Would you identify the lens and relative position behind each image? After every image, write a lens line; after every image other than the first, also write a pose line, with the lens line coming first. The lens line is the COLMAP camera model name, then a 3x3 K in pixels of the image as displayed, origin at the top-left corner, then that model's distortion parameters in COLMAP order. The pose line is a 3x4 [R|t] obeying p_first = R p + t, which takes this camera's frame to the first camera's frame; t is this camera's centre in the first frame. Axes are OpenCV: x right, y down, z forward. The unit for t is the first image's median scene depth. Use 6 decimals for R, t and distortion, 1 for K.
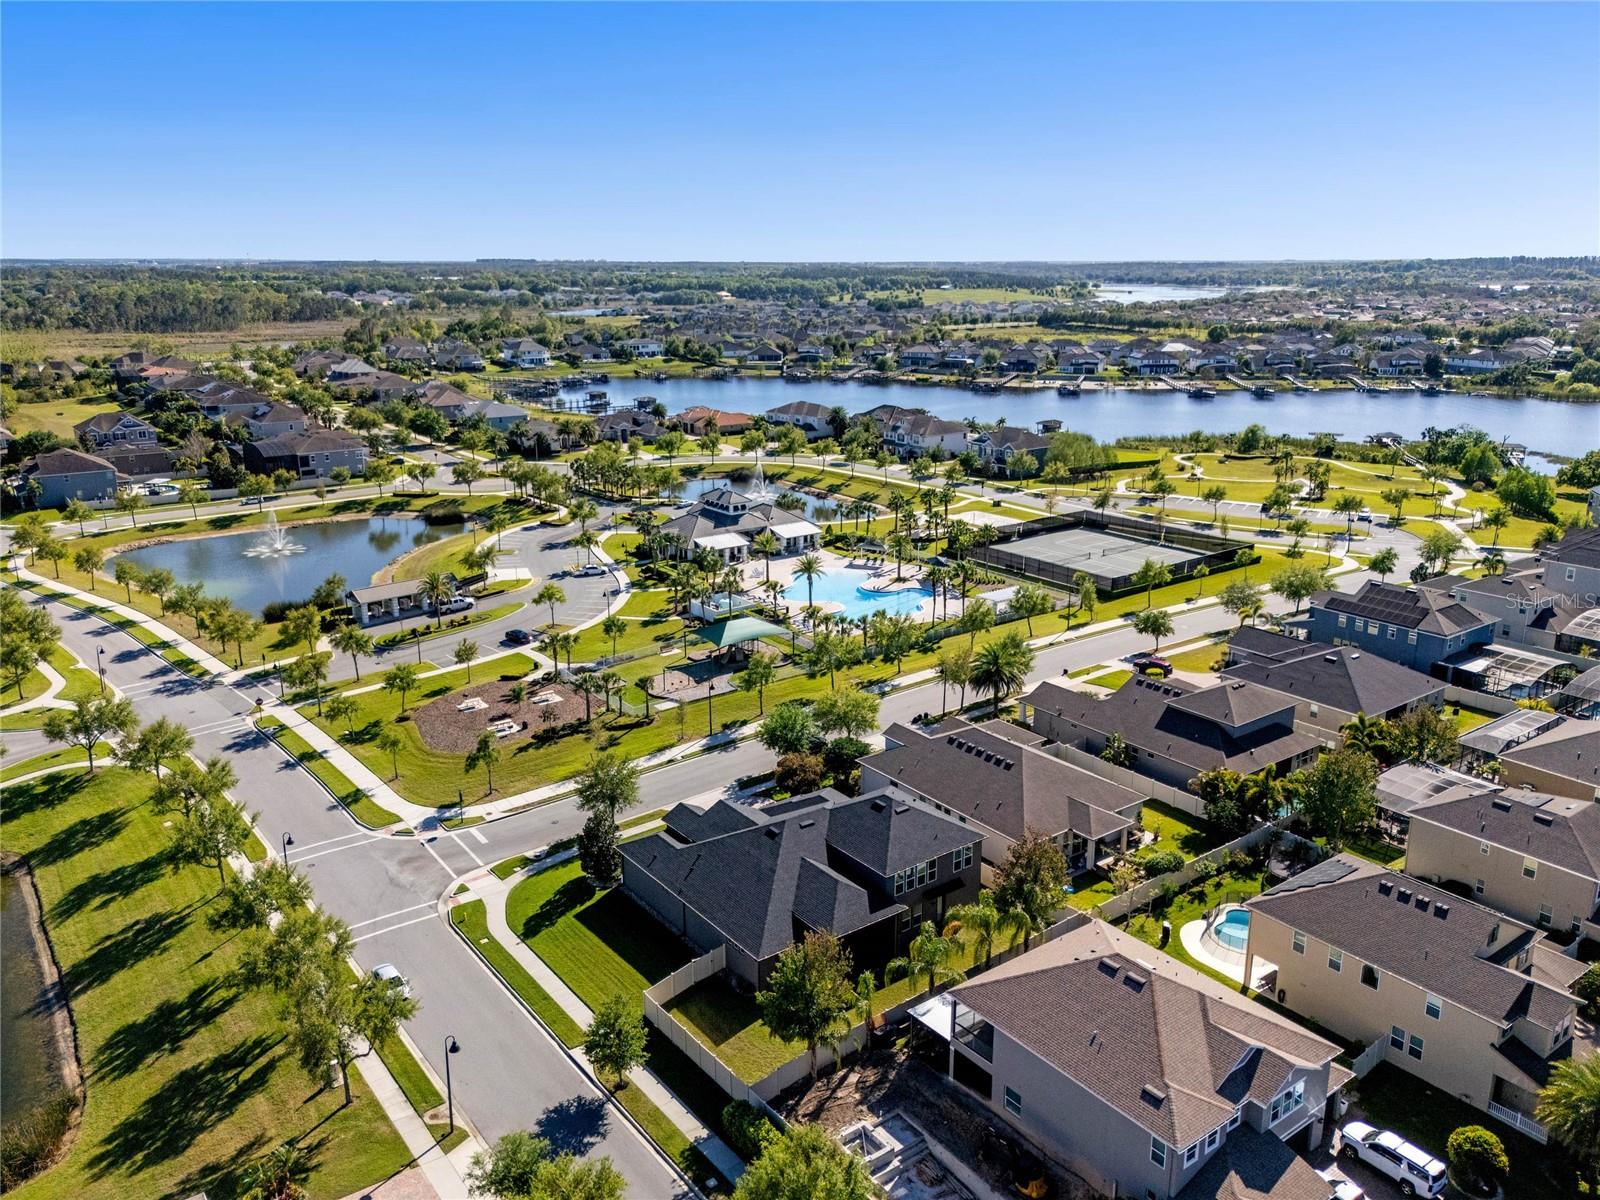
lens RADIAL K [[1214.3, 0, 801.6], [0, 1214.3, 565.2], [0, 0, 1]] dist [0.080428, -0.077603]
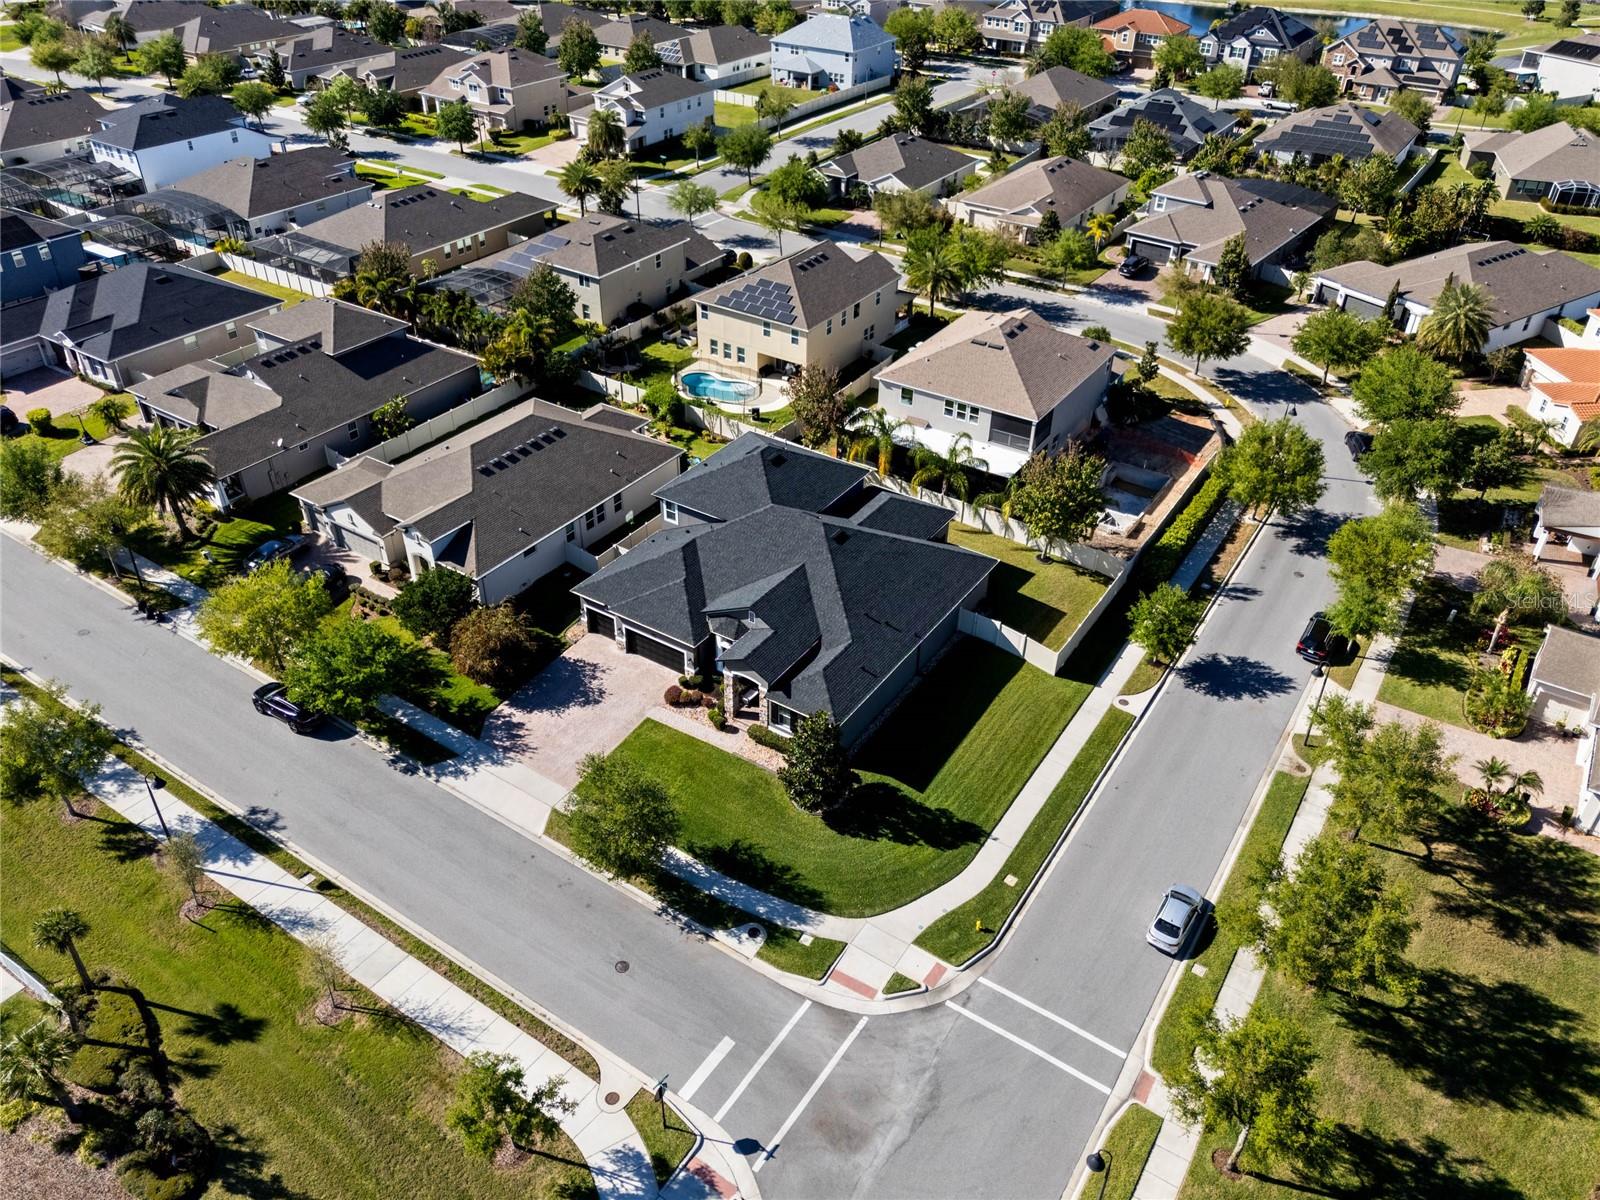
lens RADIAL K [[1212.1, 0, 801.1], [0, 1212.1, 544.5], [0, 0, 1]] dist [0.064294, -0.058587]
pose [[-0.341176, -0.506982, 0.791560, -0.257518], [0.210743, 0.779396, 0.590025, -0.101316], [-0.916071, 0.368118, -0.159069, 0.448814]]
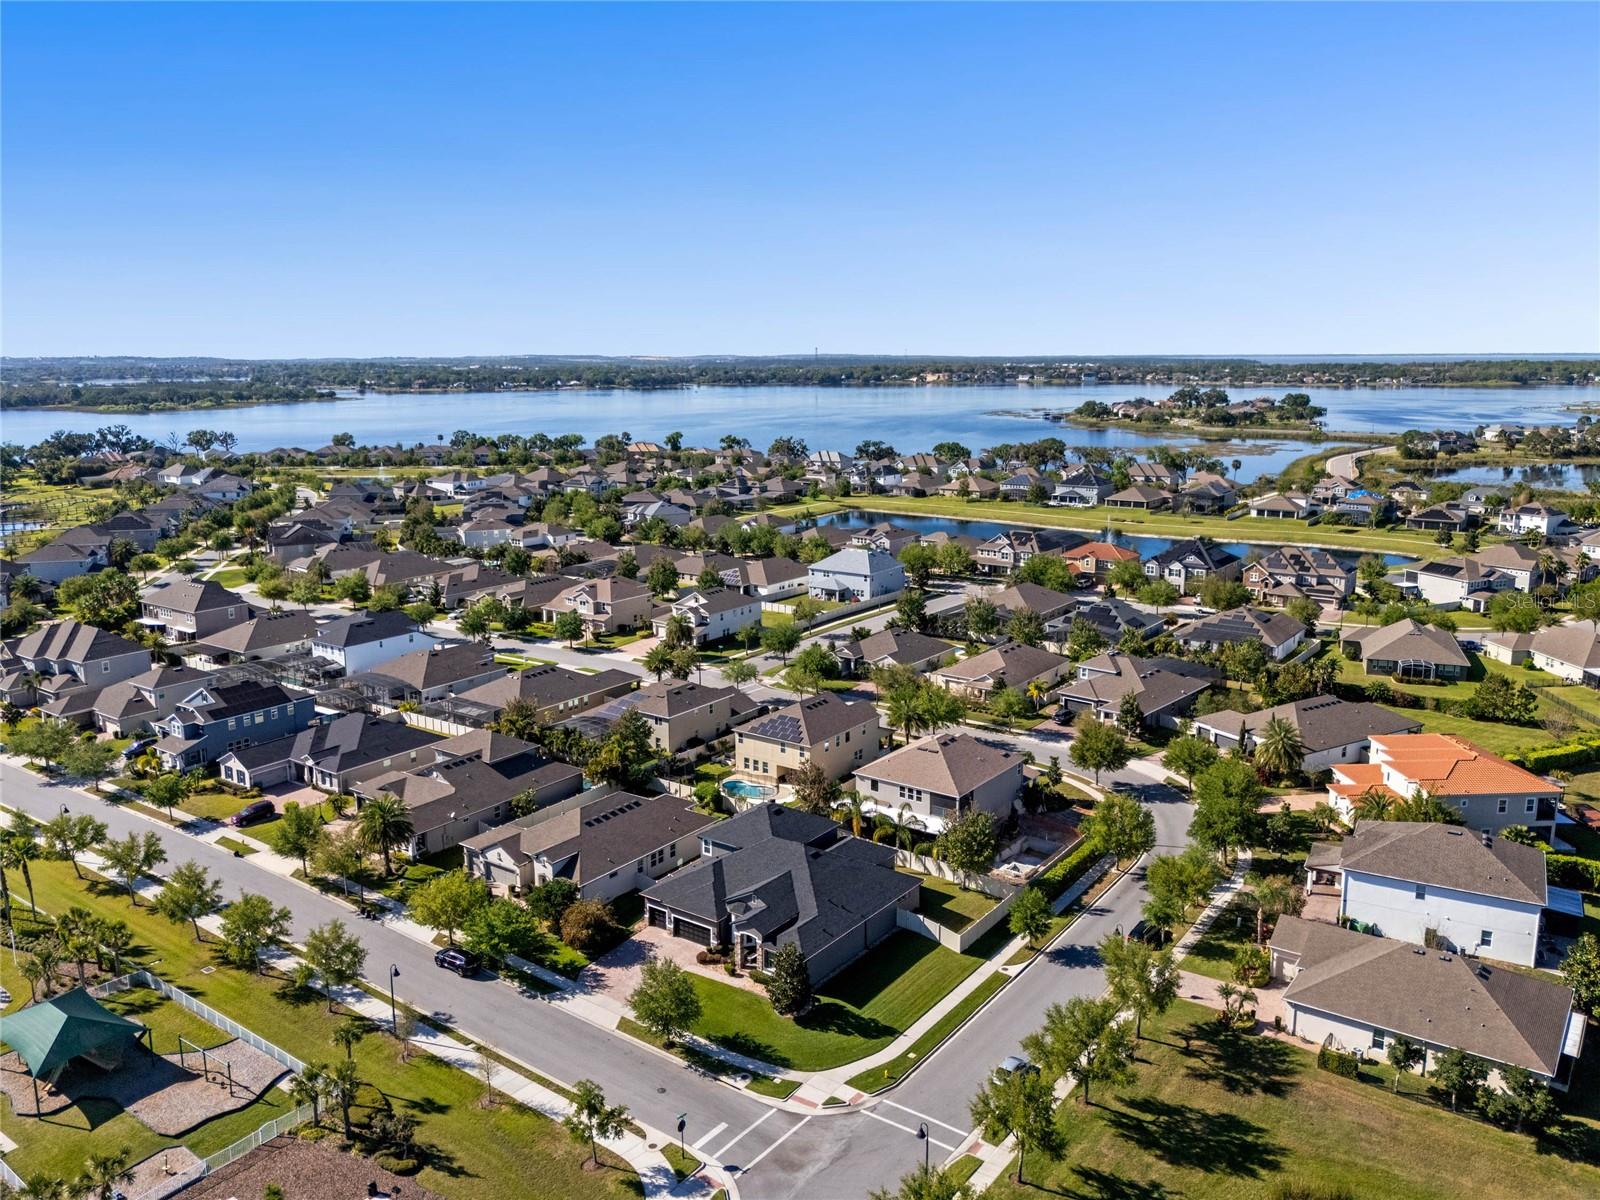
lens RADIAL K [[1219.7, 0, 800.0], [0, 1219.7, 600.0], [0, 0, 1]] dist [0.061718, -0.138555]
pose [[-0.293300, -0.184896, 0.937971, -0.449297], [0.236562, 0.936573, 0.258593, -0.139219], [-0.926290, 0.297733, -0.230957, 0.476680]]
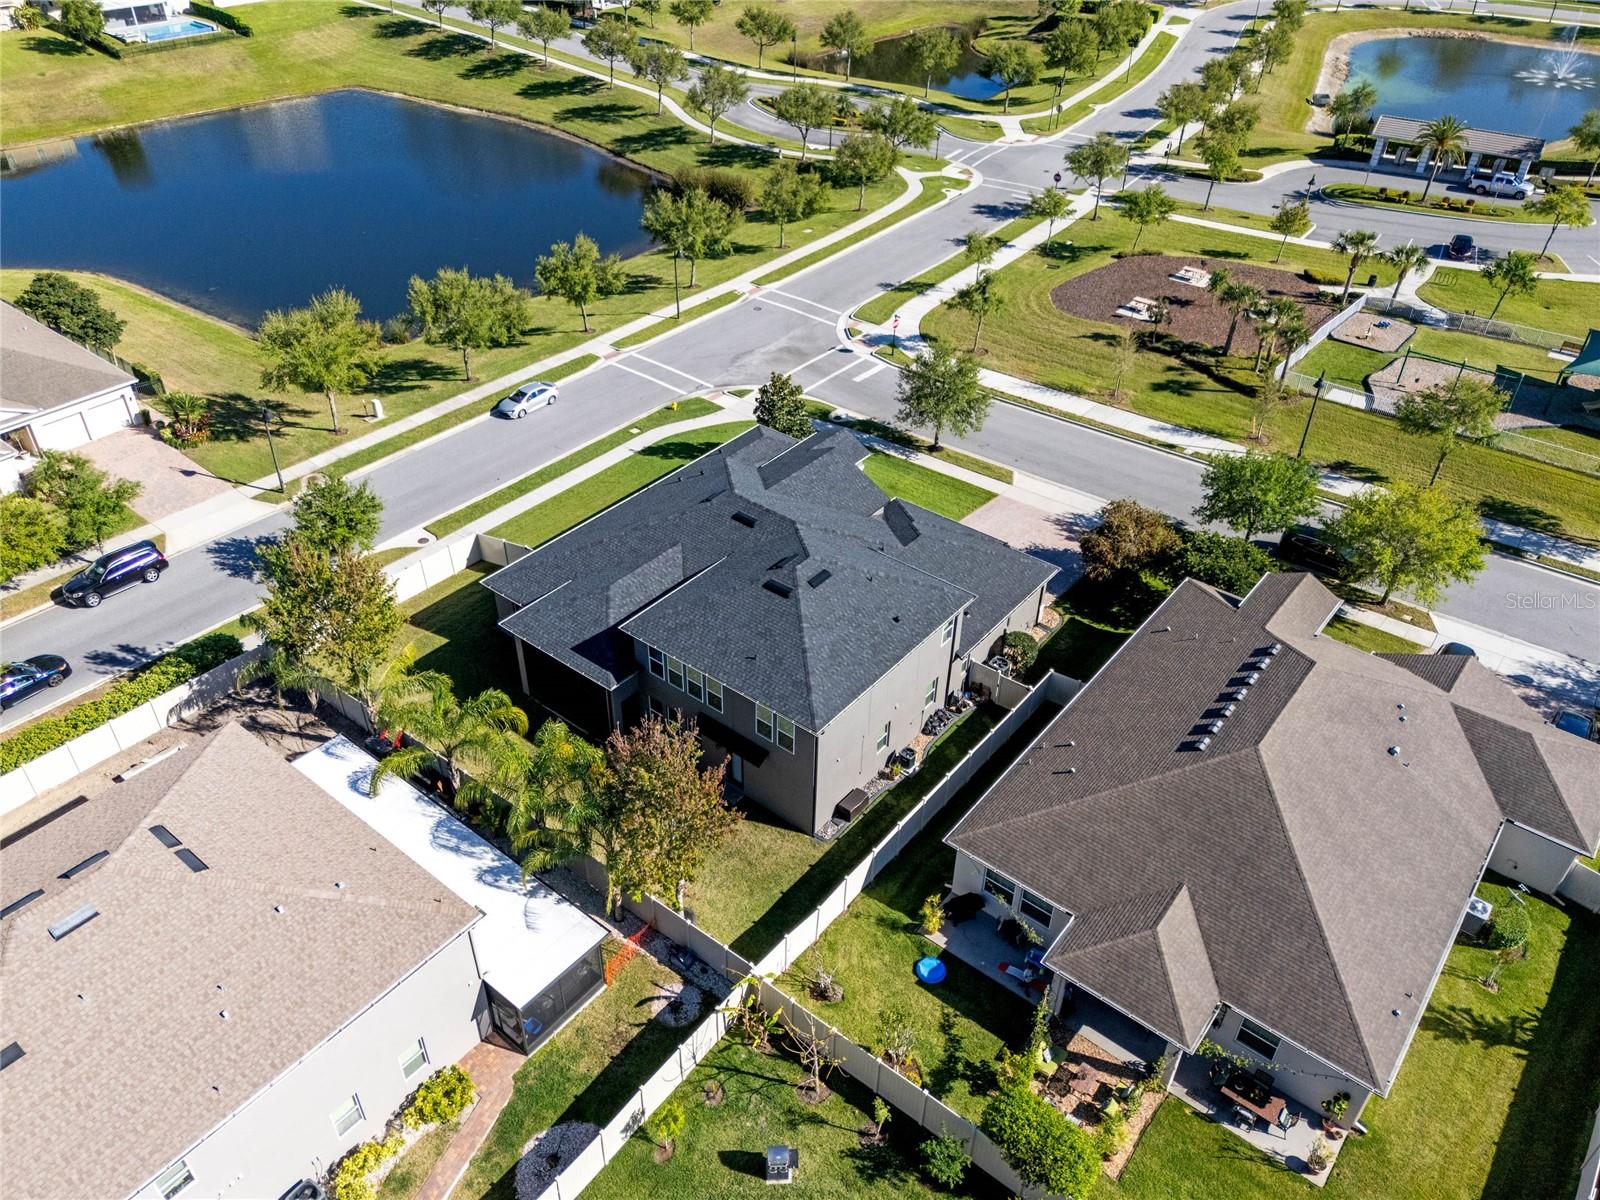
lens RADIAL K [[1212.1, 0, 801.1], [0, 1212.1, 544.5], [0, 0, 1]] dist [0.064294, -0.058587]
pose [[0.255430, 0.549312, -0.795620, 0.192851], [-0.251133, 0.832369, 0.494059, -0.030202], [0.933642, 0.073609, 0.350562, 0.320347]]
